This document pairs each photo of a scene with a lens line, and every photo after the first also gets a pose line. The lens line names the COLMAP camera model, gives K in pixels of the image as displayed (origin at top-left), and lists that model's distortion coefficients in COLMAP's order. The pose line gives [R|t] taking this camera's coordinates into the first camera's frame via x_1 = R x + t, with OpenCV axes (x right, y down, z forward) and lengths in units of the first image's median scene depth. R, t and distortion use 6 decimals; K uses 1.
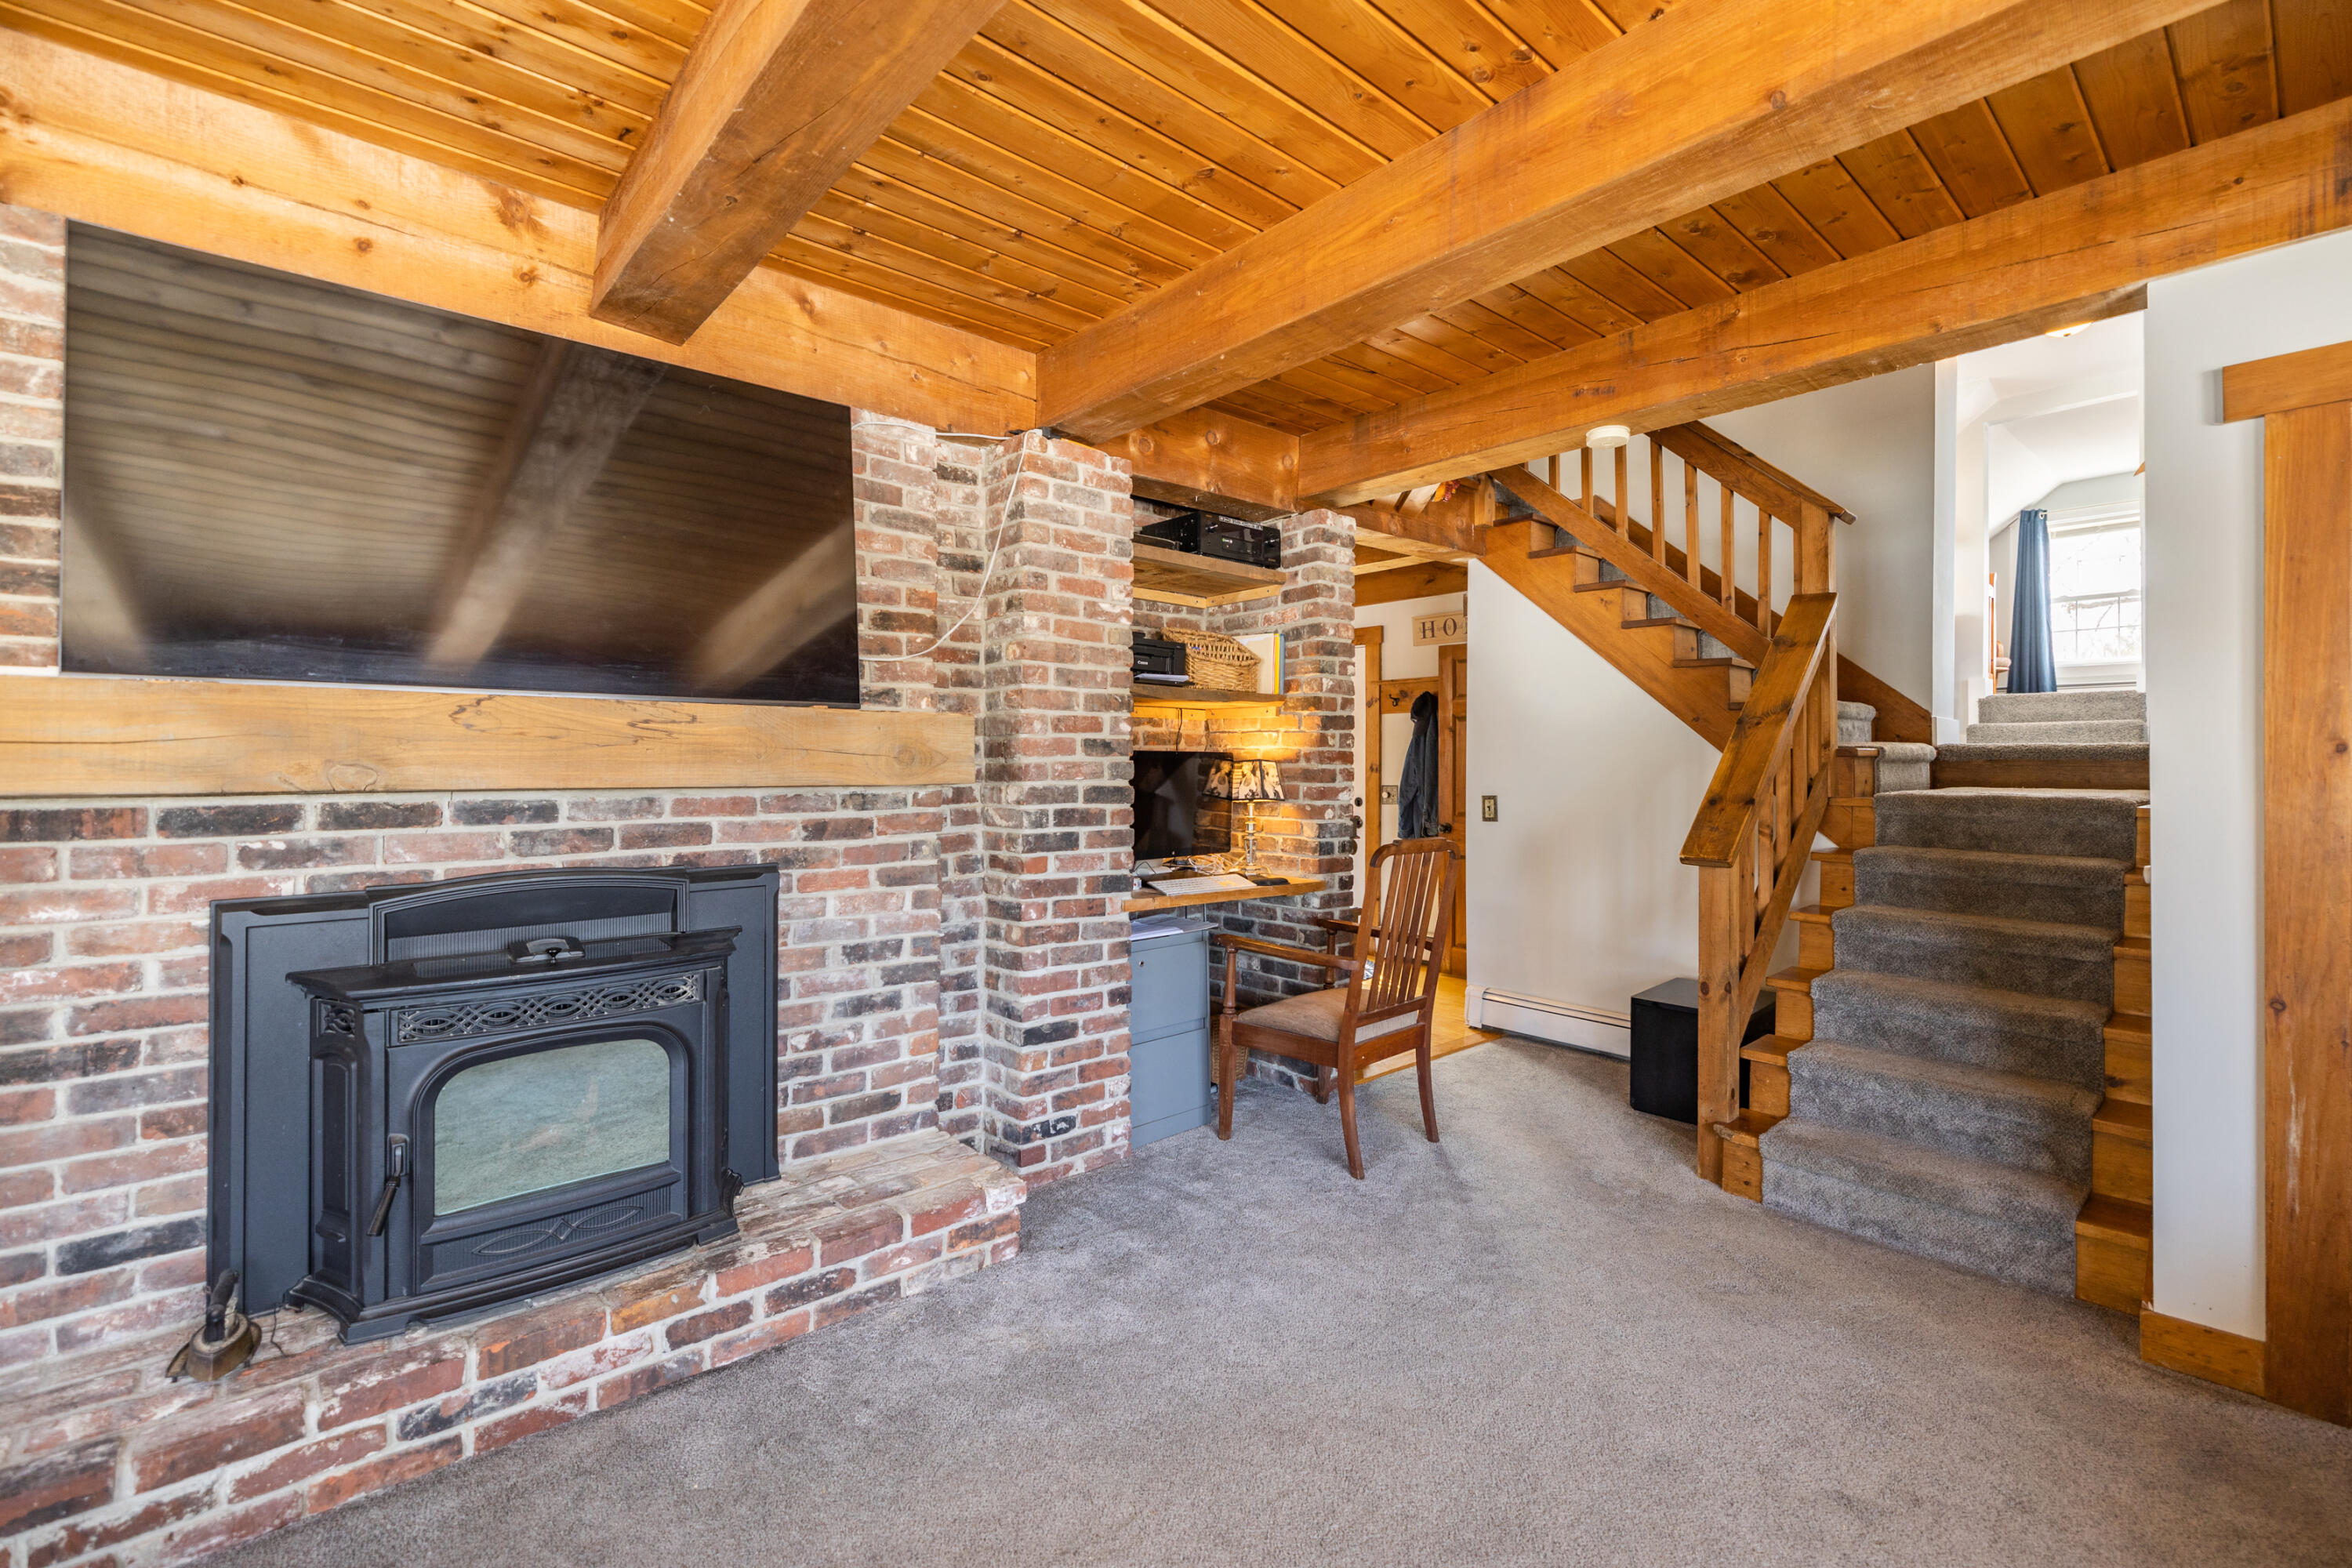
lens RADIAL K [[1017.5, 0, 1173.1], [0, 1017.5, 762.1], [0, 0, 1]] dist [-0.002785, 0.000992]
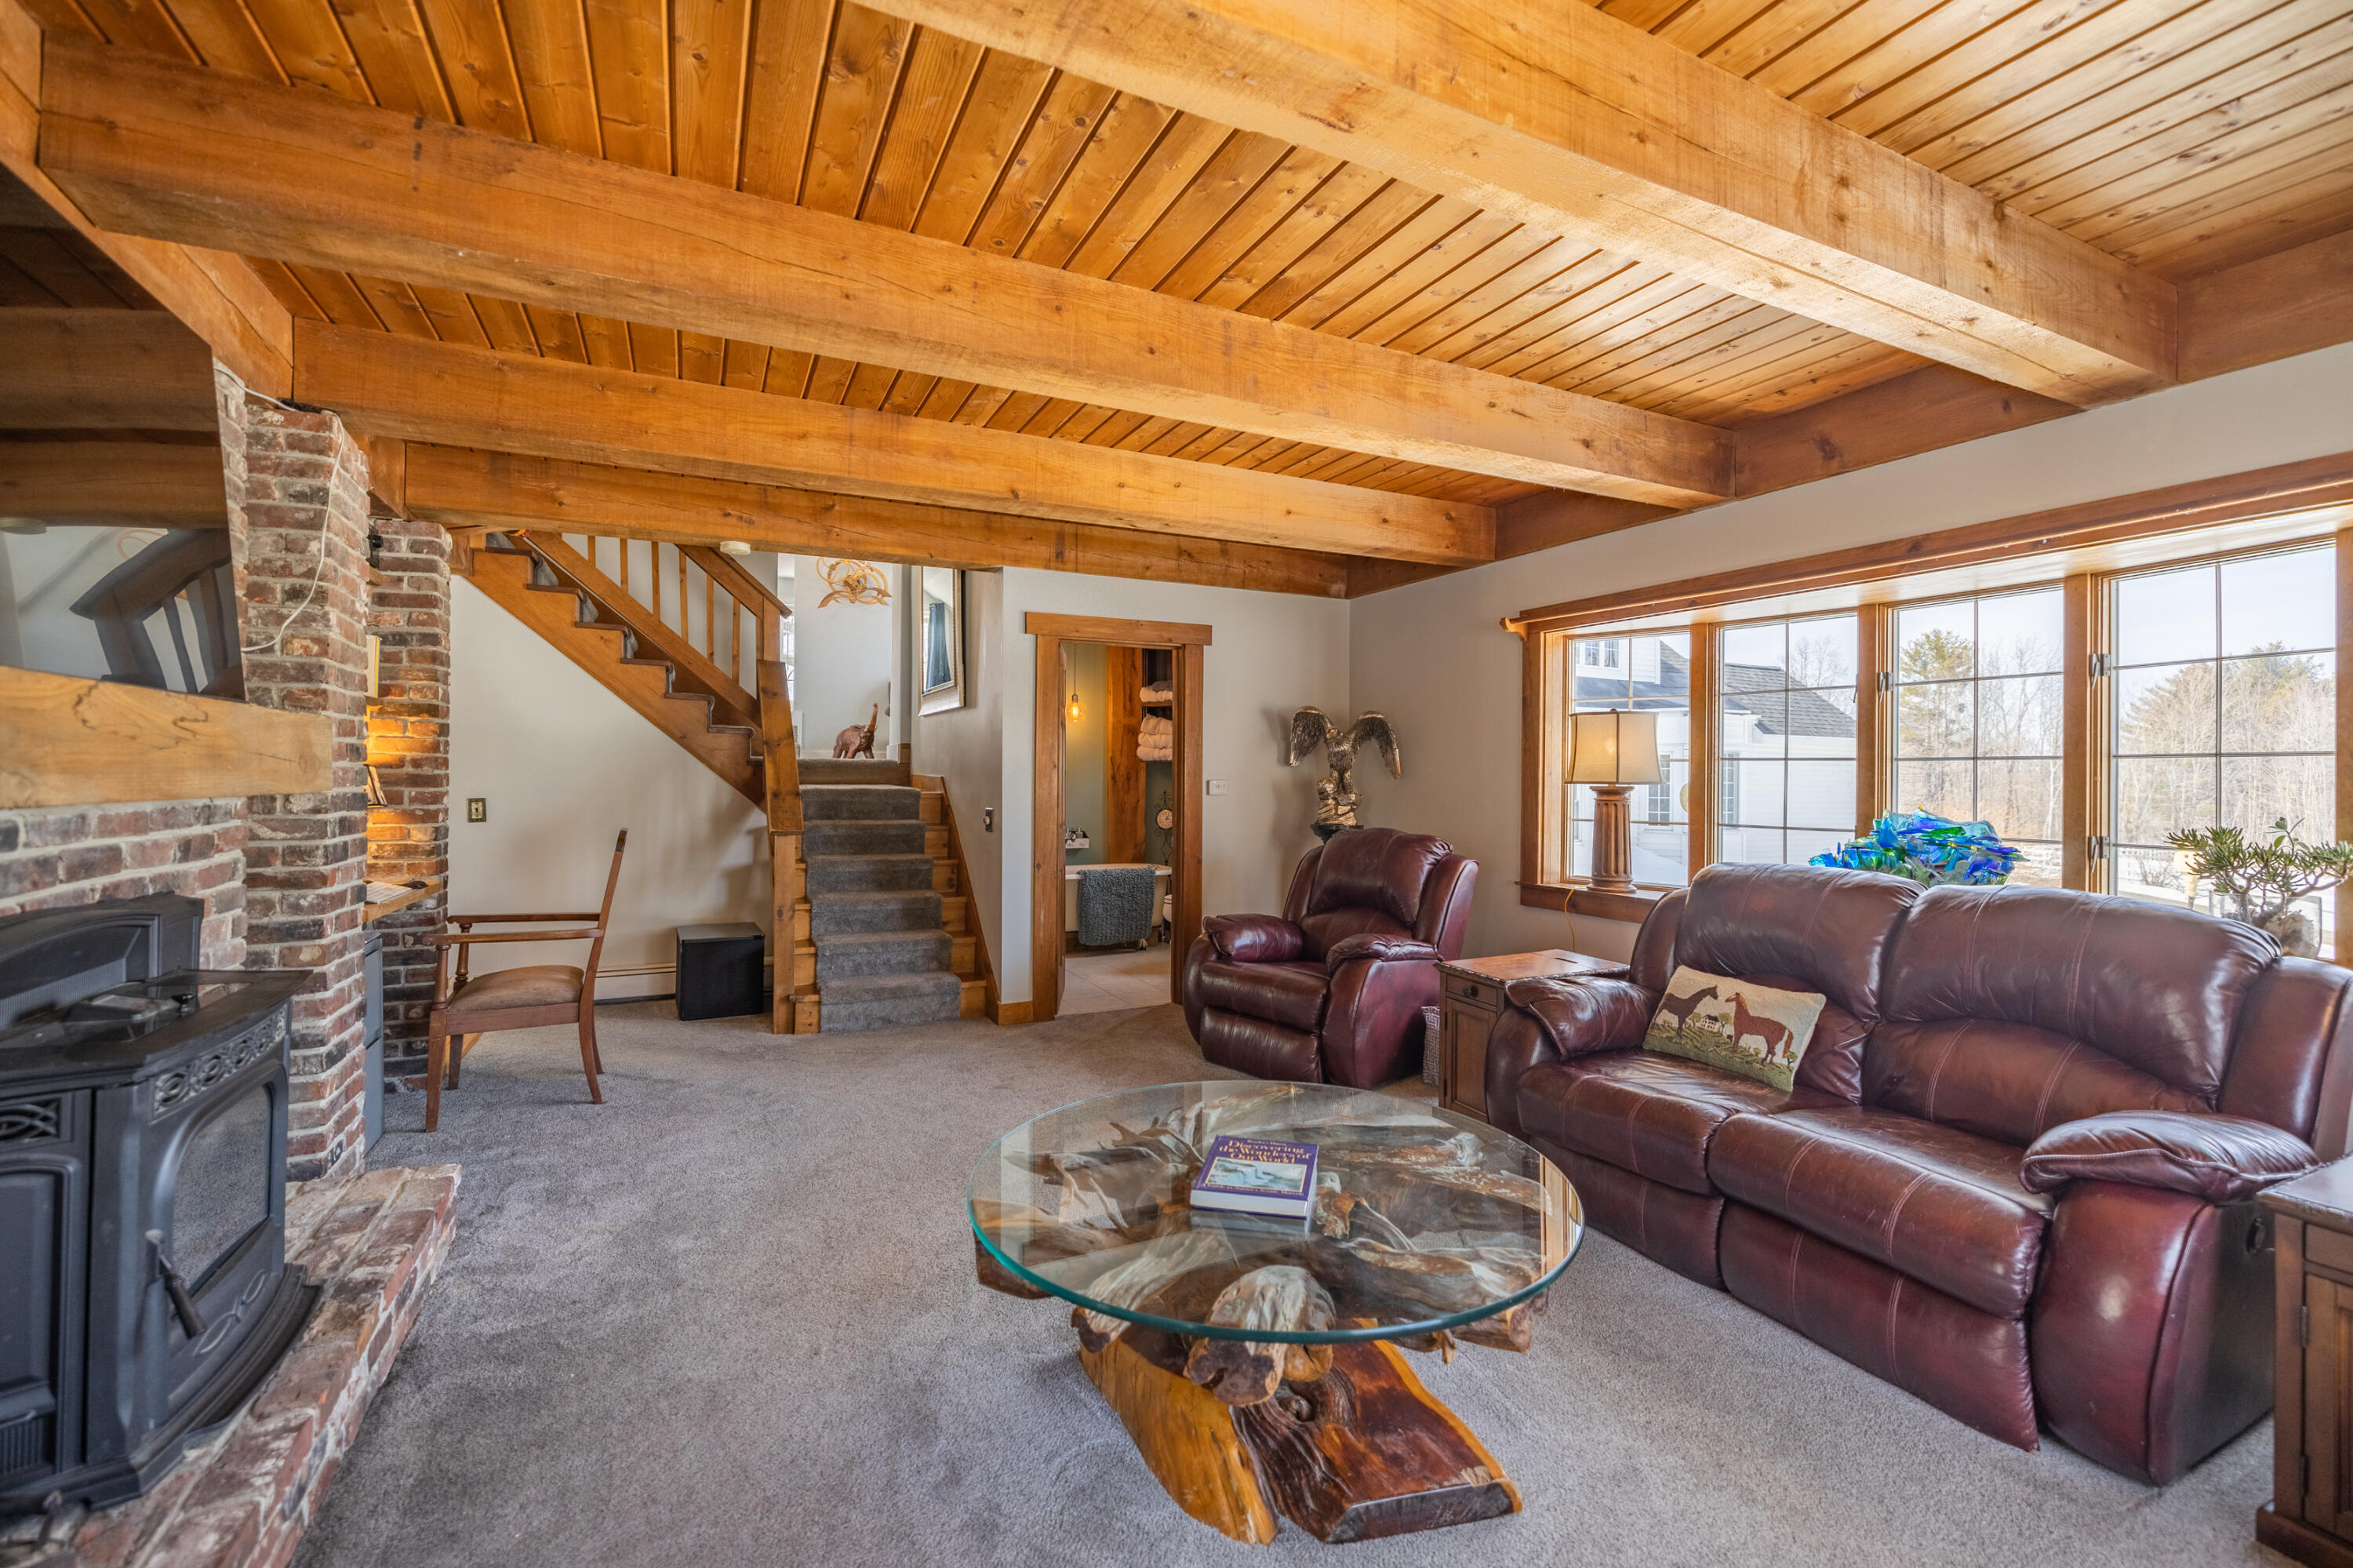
lens RADIAL K [[1018.0, 0, 1175.1], [0, 1018.0, 776.2], [0, 0, 1]] dist [-0.002785, 0.000992]
pose [[0.256431, -0.003697, 0.966555, -0.844716], [-0.007042, 0.999959, 0.005693, -0.003060], [-0.966537, -0.008266, 0.256395, 0.006691]]
